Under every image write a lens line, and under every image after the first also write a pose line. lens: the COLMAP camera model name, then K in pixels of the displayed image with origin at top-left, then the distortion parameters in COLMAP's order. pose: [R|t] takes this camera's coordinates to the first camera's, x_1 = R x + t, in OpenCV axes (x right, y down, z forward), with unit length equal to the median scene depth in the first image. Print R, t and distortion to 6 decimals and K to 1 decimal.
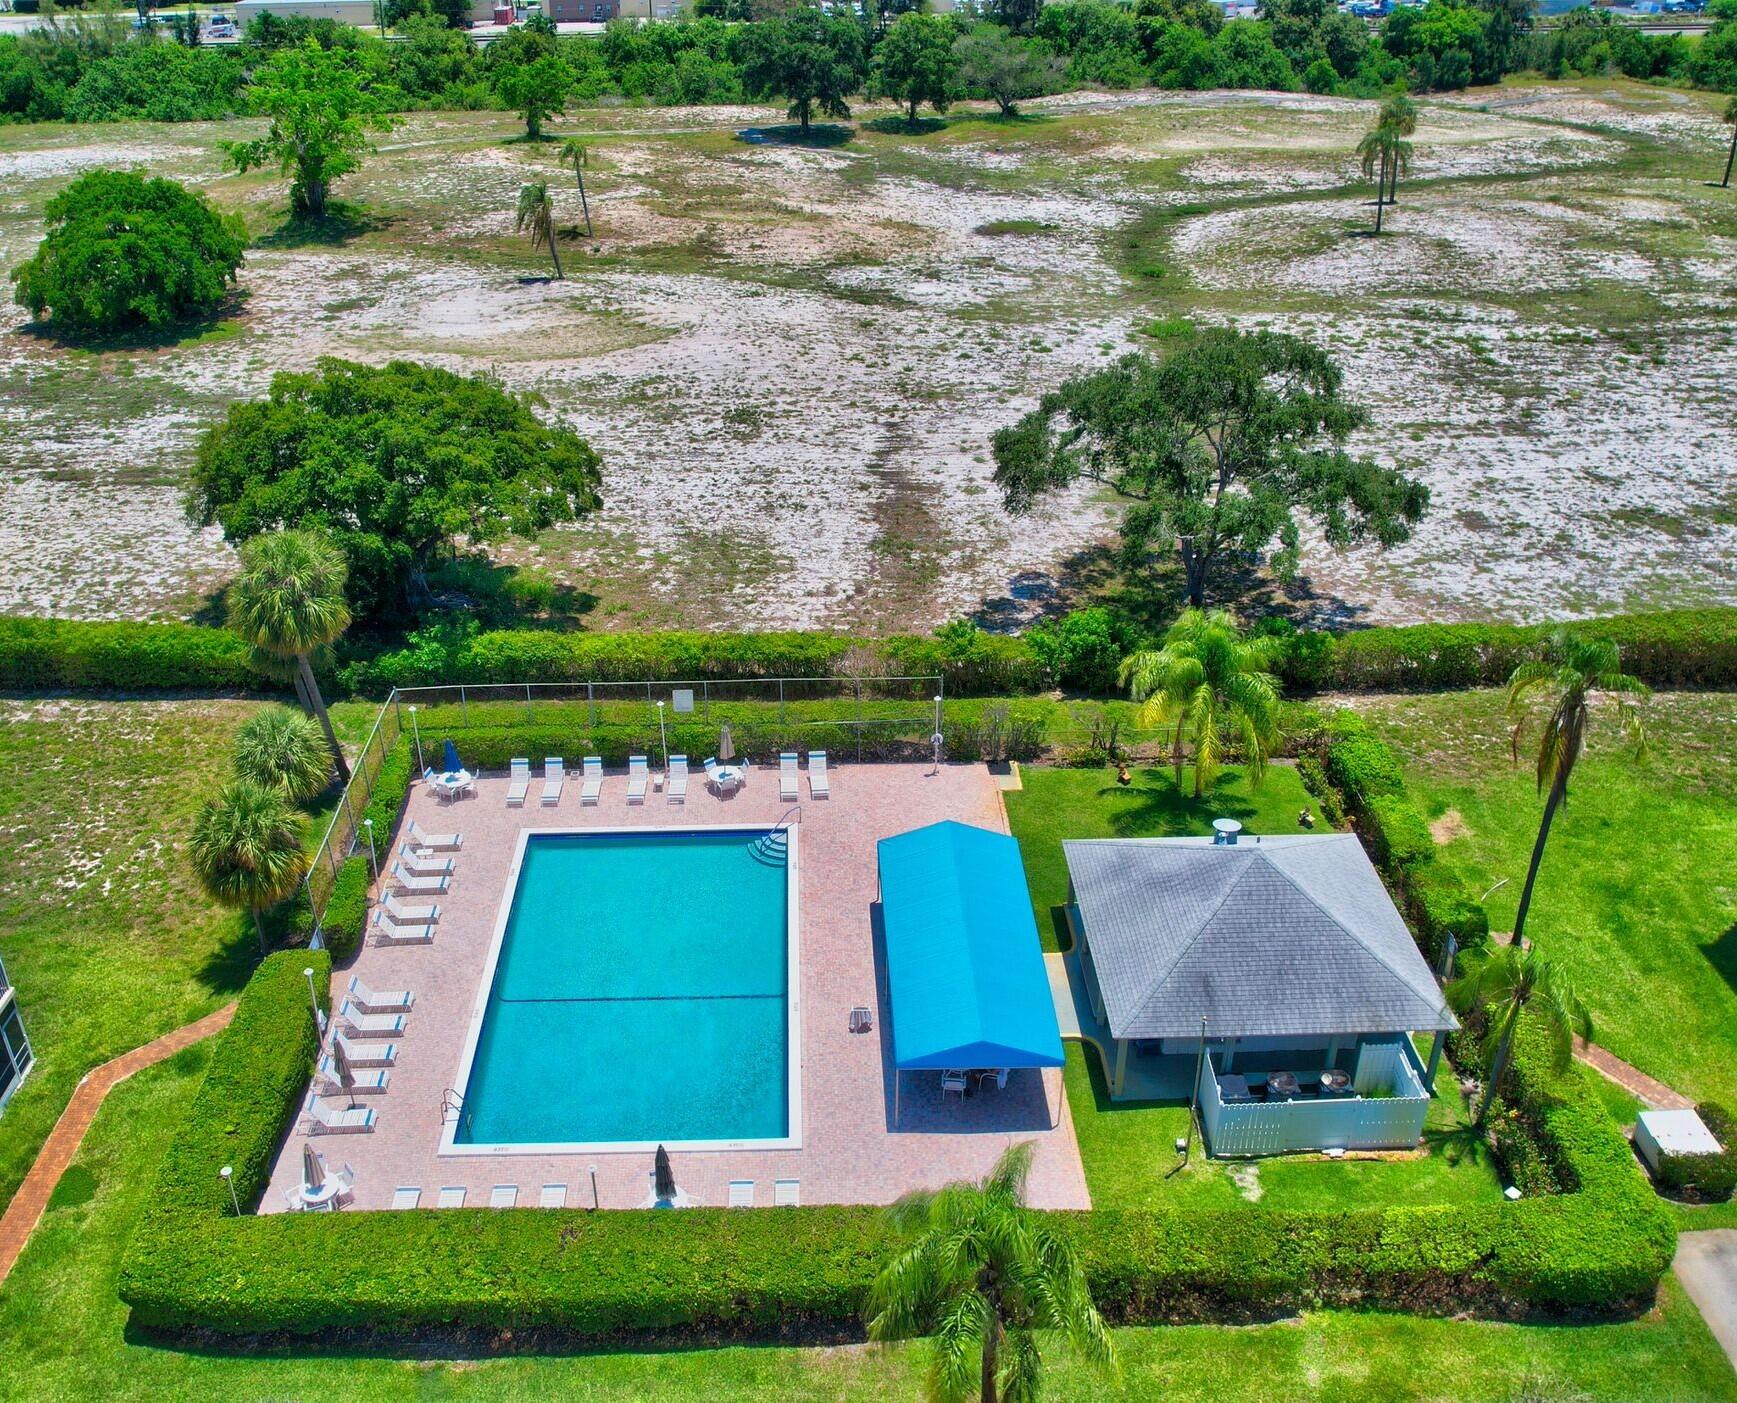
lens RADIAL K [[1593.8, 0, 842.5], [0, 1593.8, 700.4], [0, 0, 1]] dist [-0.047097, 0.024996]
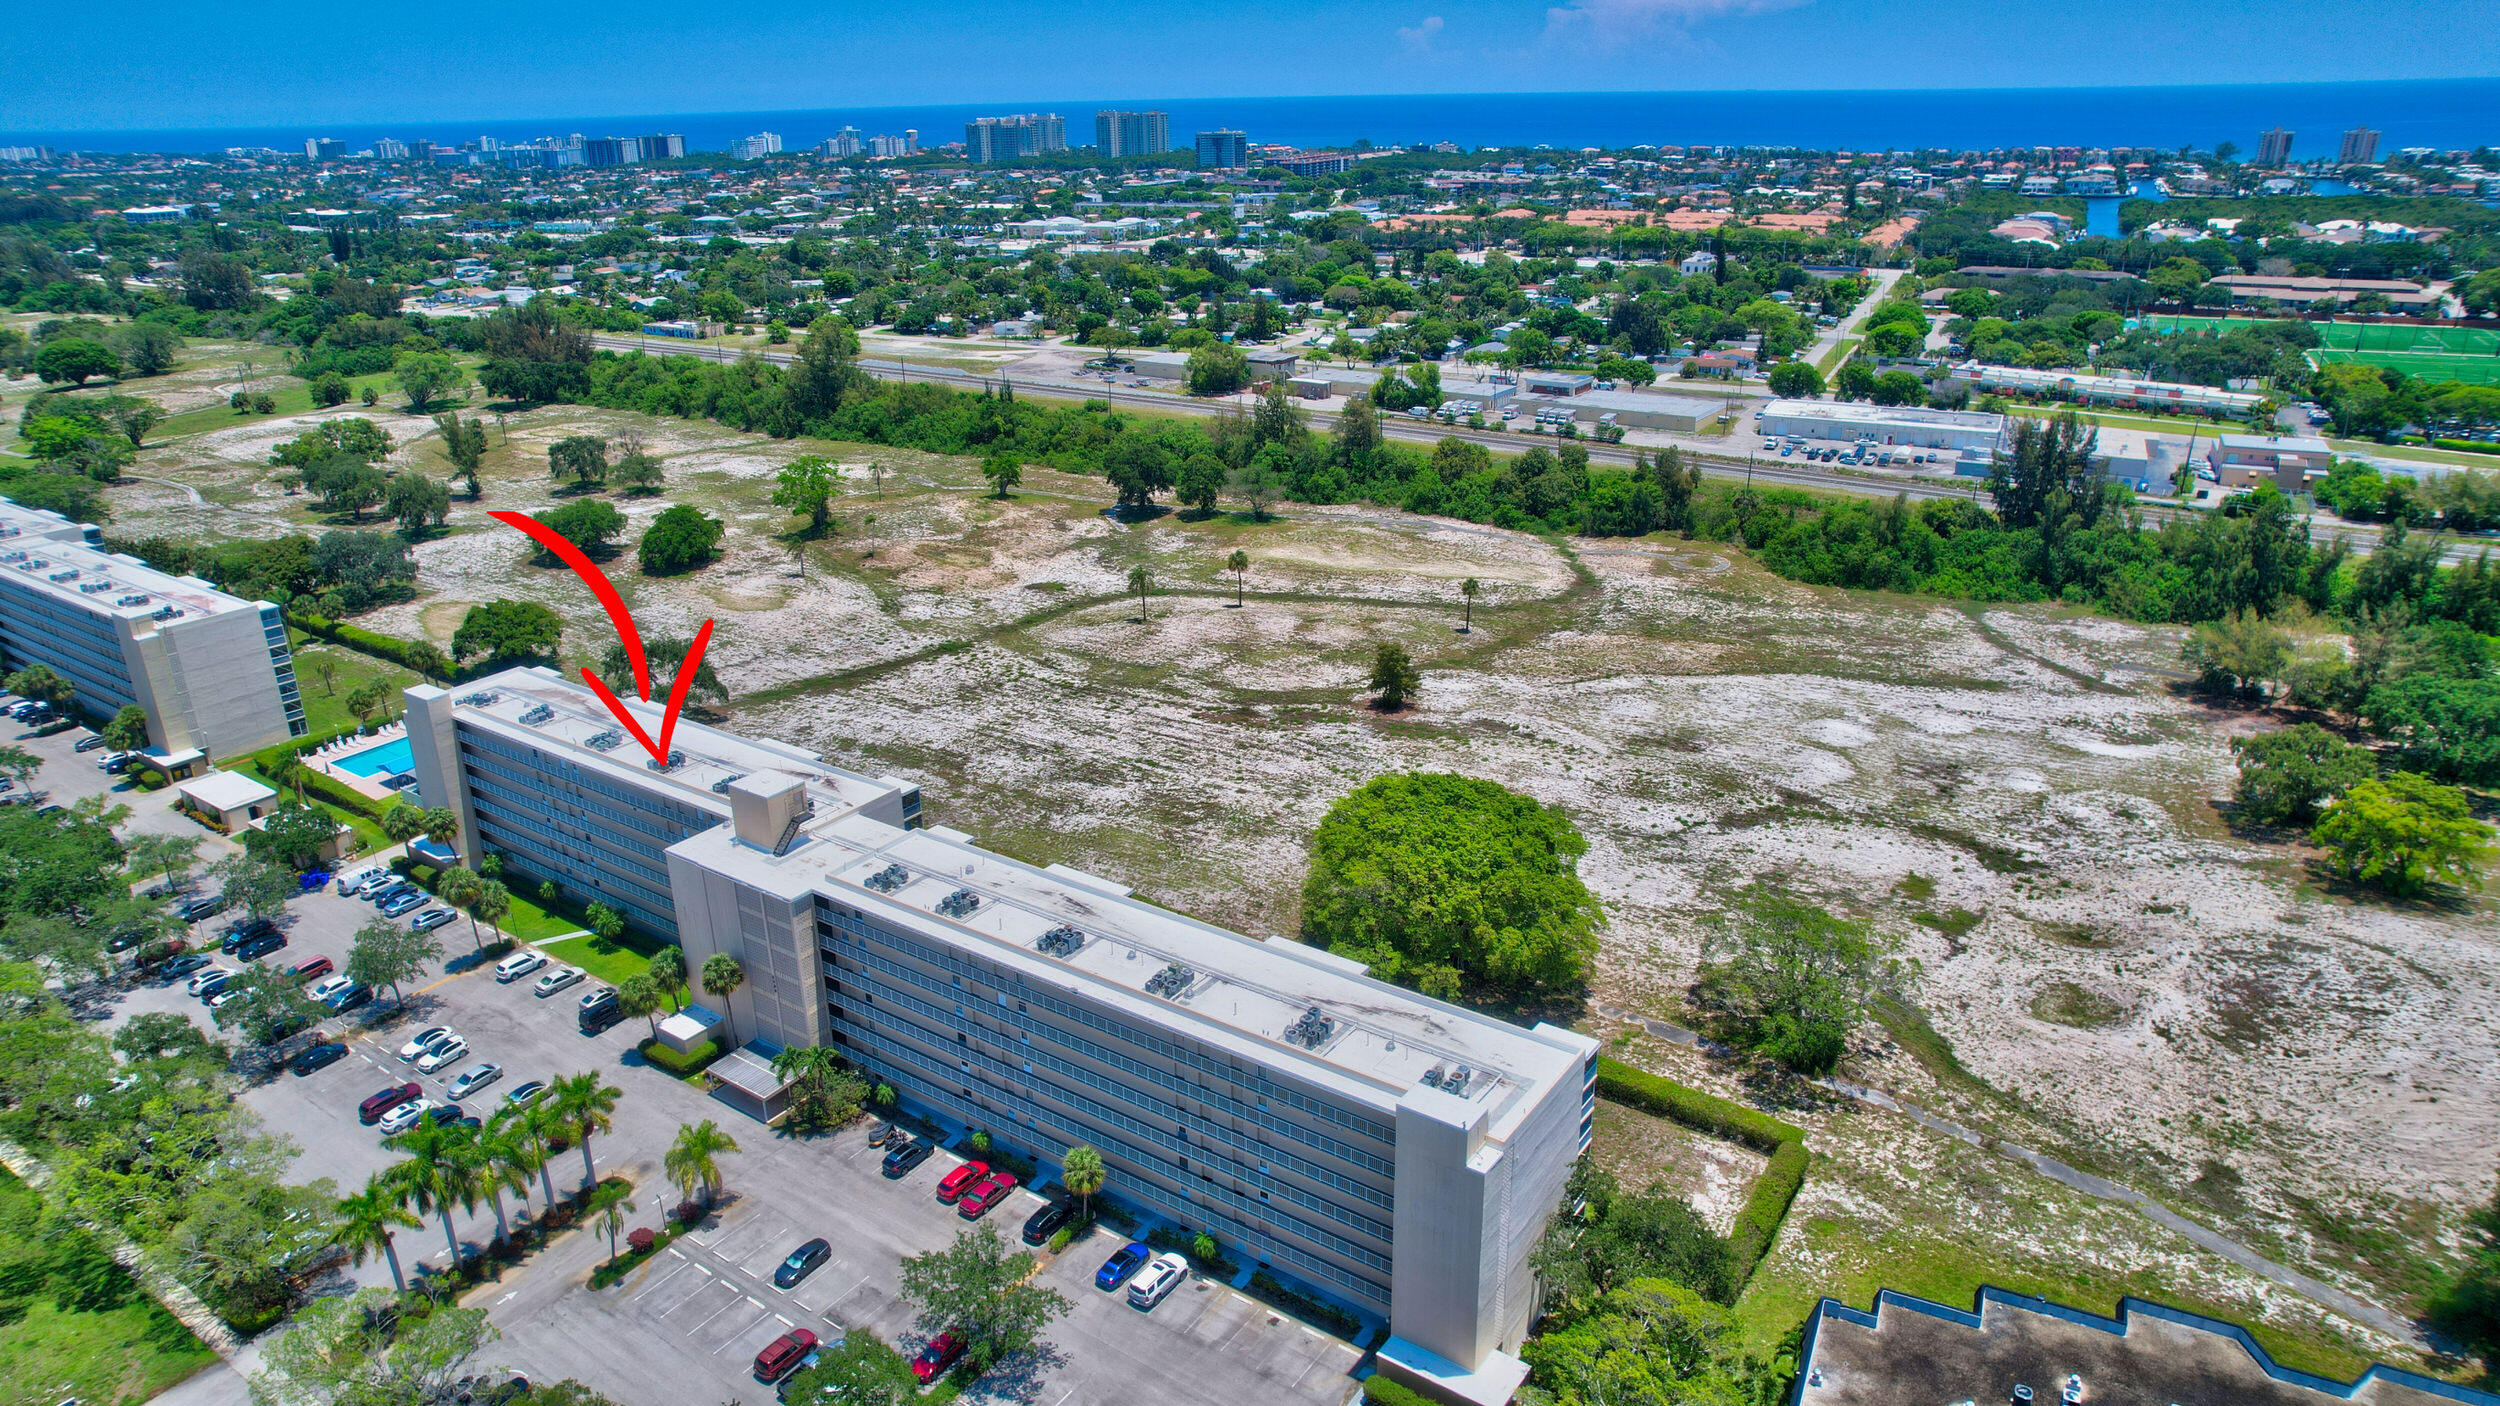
lens RADIAL K [[1600.5, 0, 1239.3], [0, 1600.5, 698.8], [0, 0, 1]] dist [-0.083532, 0.078280]
pose [[0.801688, 0.207444, -0.560593, 2.167074], [-0.279456, 0.959116, -0.044728, -0.215857], [0.528395, 0.192519, 0.826883, -0.721357]]
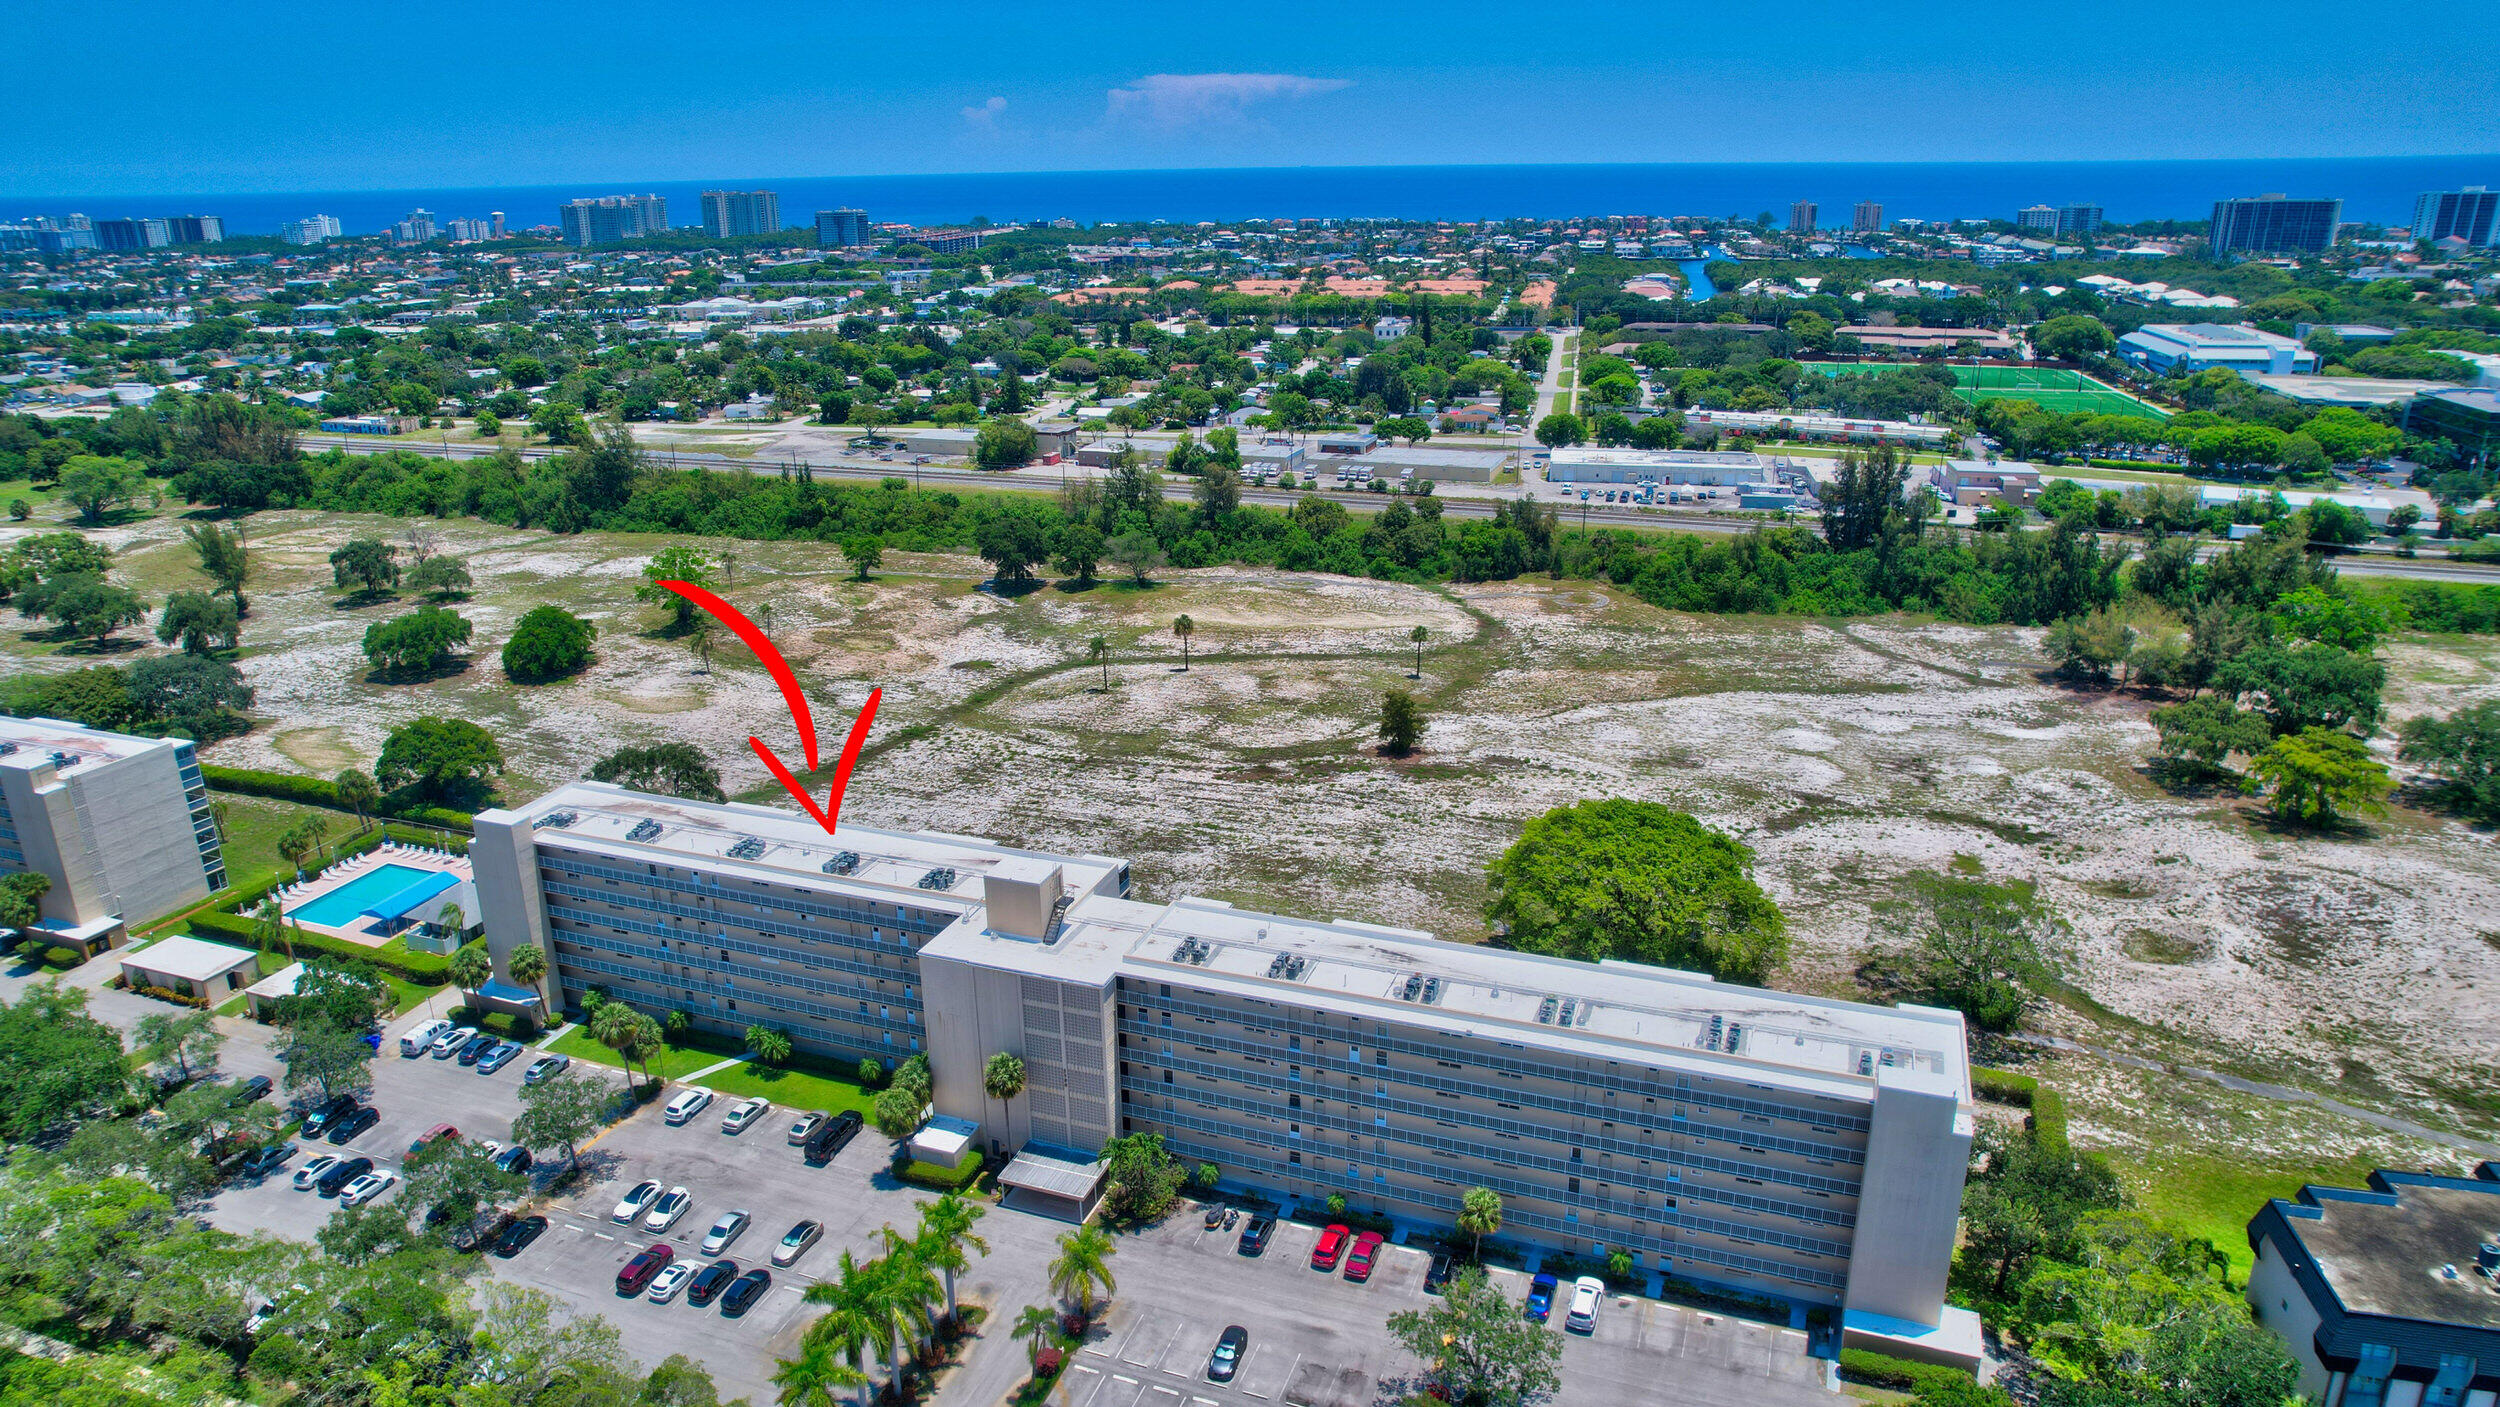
lens RADIAL K [[1600.5, 0, 1239.3], [0, 1600.5, 699.3], [0, 0, 1]] dist [-0.083532, 0.078280]
pose [[0.926110, 0.115622, -0.359099, 1.661751], [-0.176842, 0.973868, -0.142509, -0.060581], [0.333237, 0.195483, 0.922355, -0.991731]]
